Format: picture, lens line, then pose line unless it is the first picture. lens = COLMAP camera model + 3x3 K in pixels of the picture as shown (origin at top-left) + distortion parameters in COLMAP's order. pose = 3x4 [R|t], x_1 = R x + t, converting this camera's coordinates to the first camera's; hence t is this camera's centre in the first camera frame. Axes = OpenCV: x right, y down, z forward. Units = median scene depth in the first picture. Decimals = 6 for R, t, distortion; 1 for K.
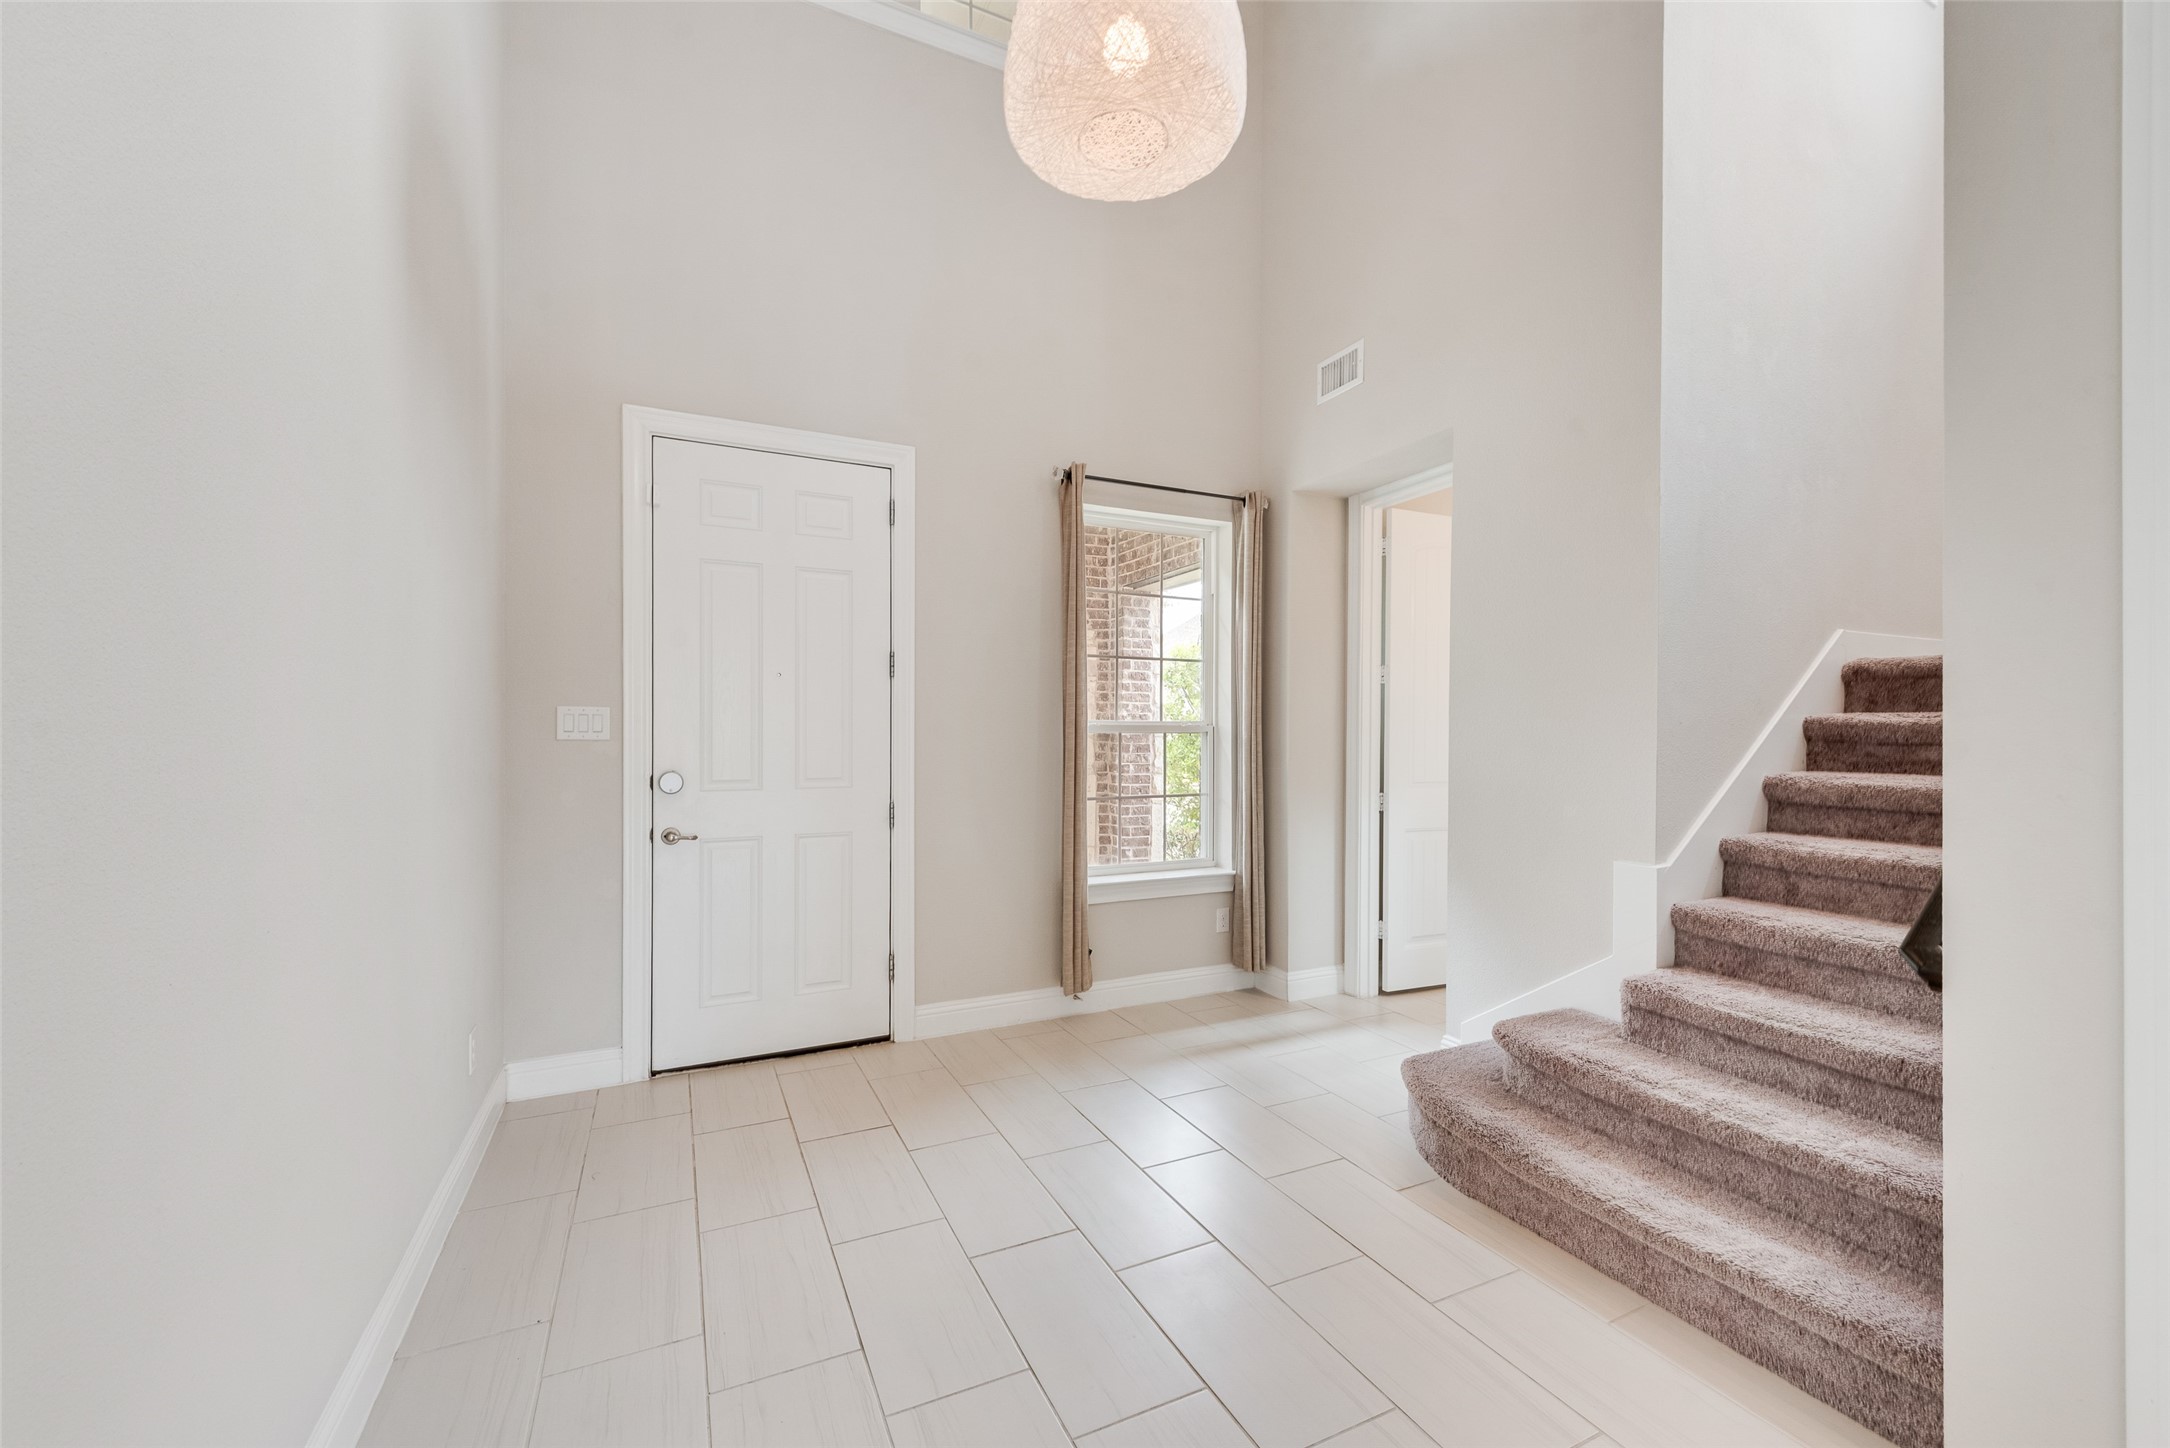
lens RADIAL K [[848.7, 0, 1070.5], [0, 848.7, 741.0], [0, 0, 1]] dist [0.014598, -0.001137]
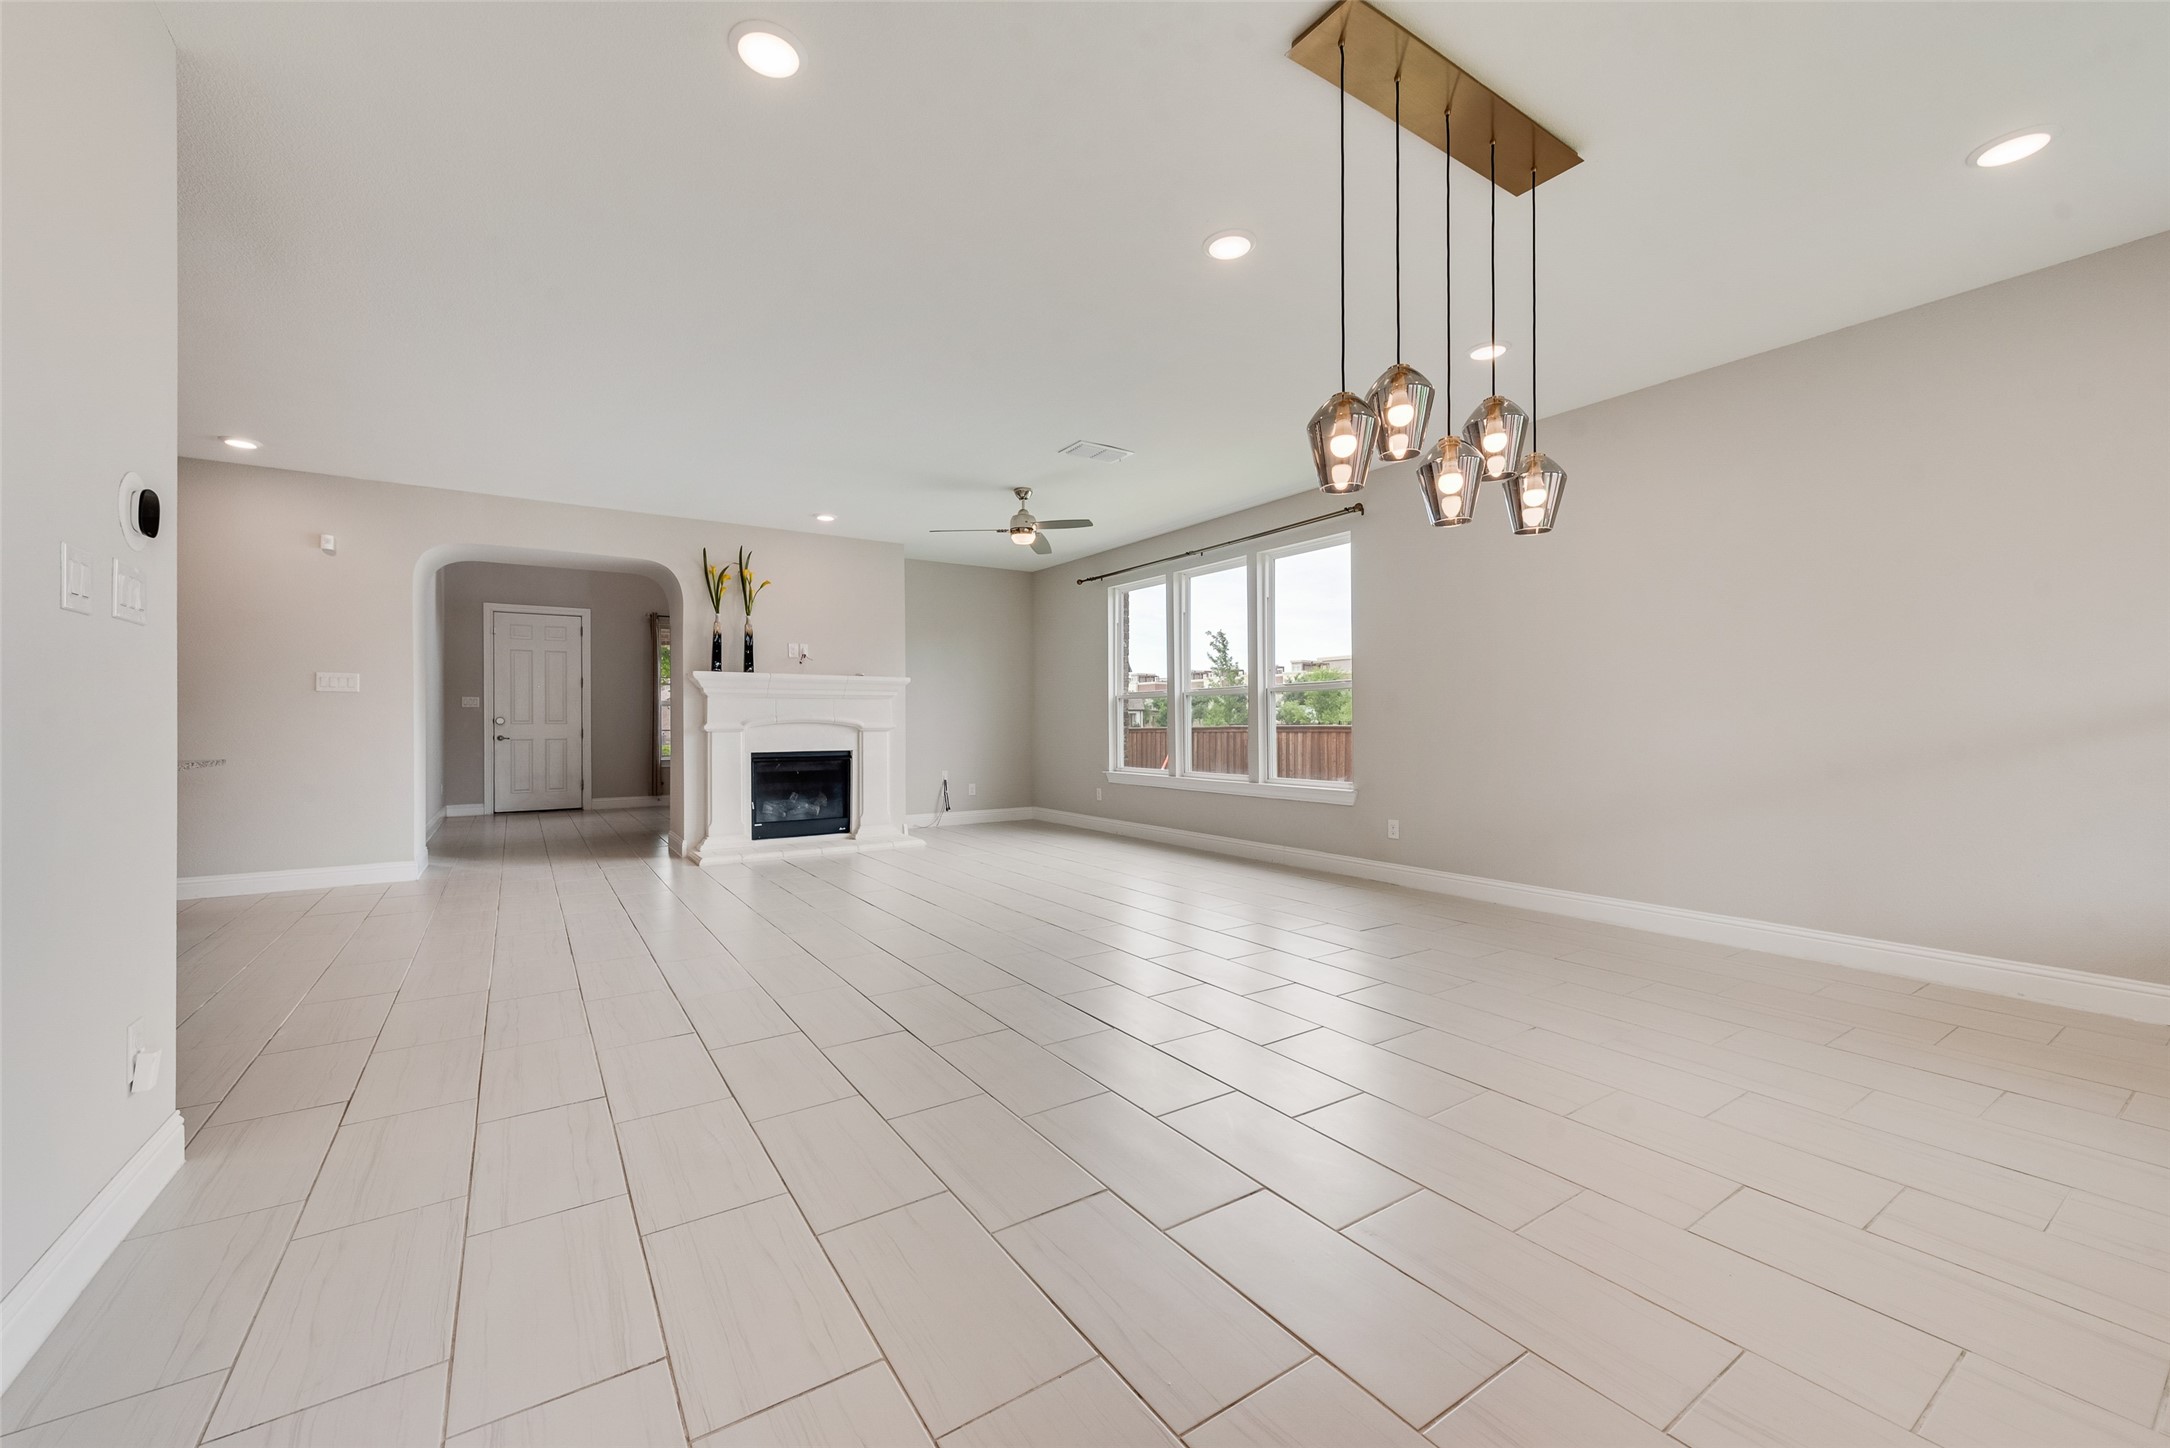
lens RADIAL K [[848.7, 0, 1086.4], [0, 848.7, 715.2], [0, 0, 1]] dist [0.014598, -0.001137]
pose [[0.990134, -0.006376, 0.139981, 1.230553], [0.007397, 0.999950, -0.006774, 0.064519], [-0.139931, 0.007742, 0.990131, -2.423528]]
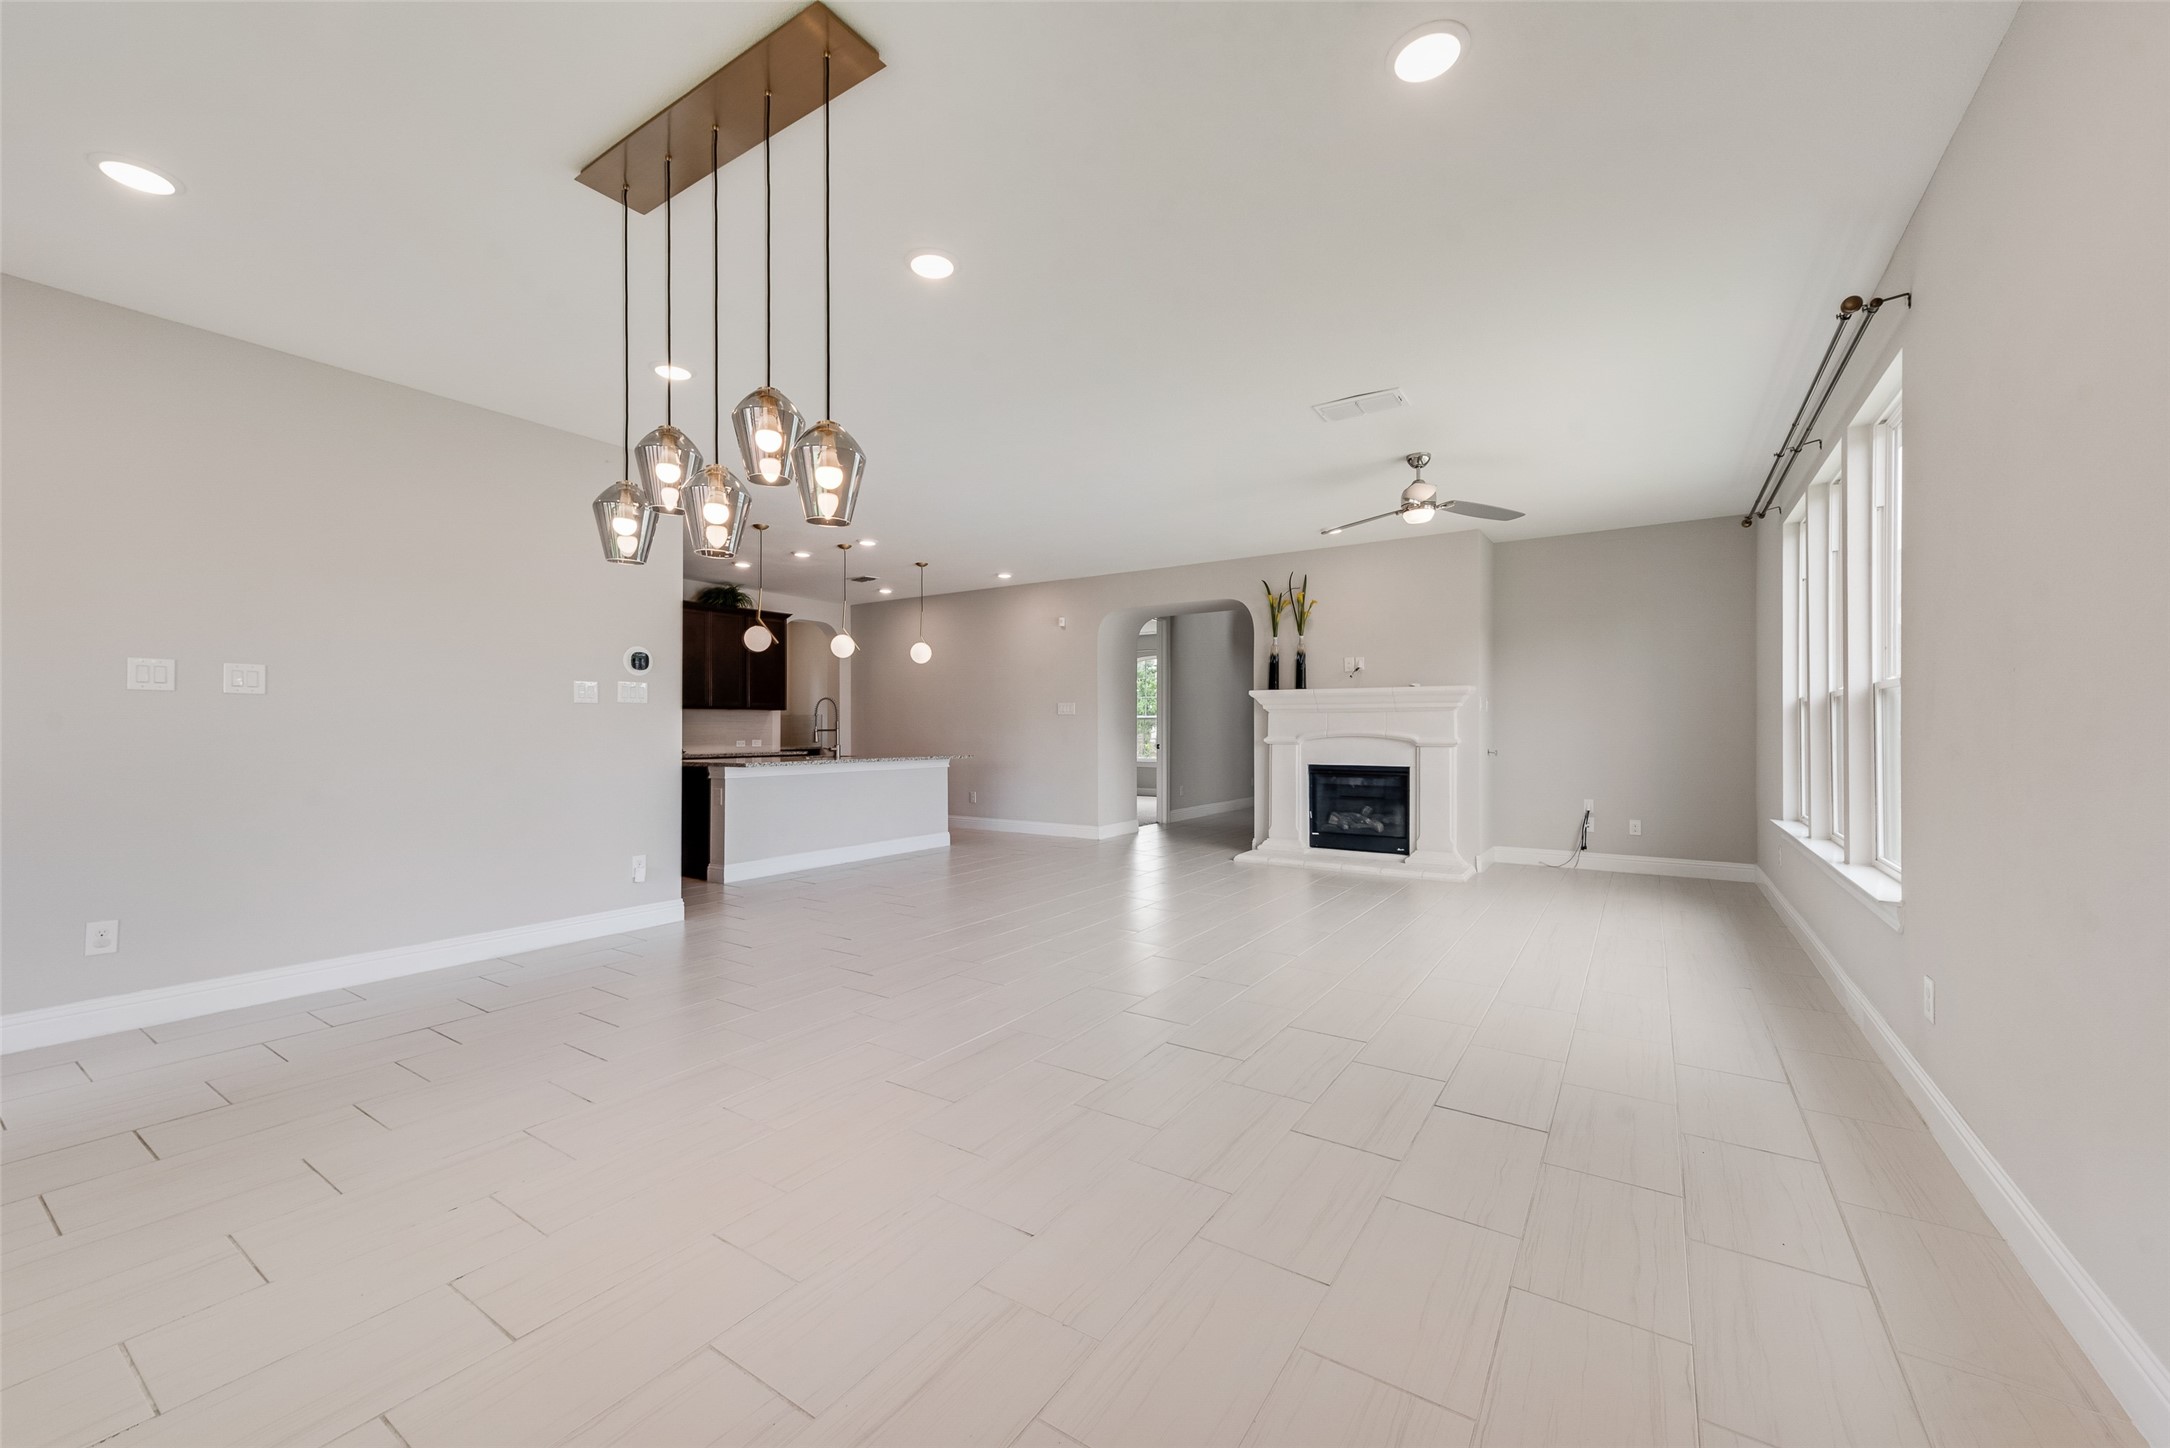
lens RADIAL K [[848.7, 0, 1069.0], [0, 848.7, 726.7], [0, 0, 1]] dist [0.014598, -0.001137]
pose [[0.507463, -0.005037, -0.861659, 3.121842], [0.004597, 0.999985, -0.003138, 0.024859], [0.861661, -0.002369, 0.507479, -1.491961]]
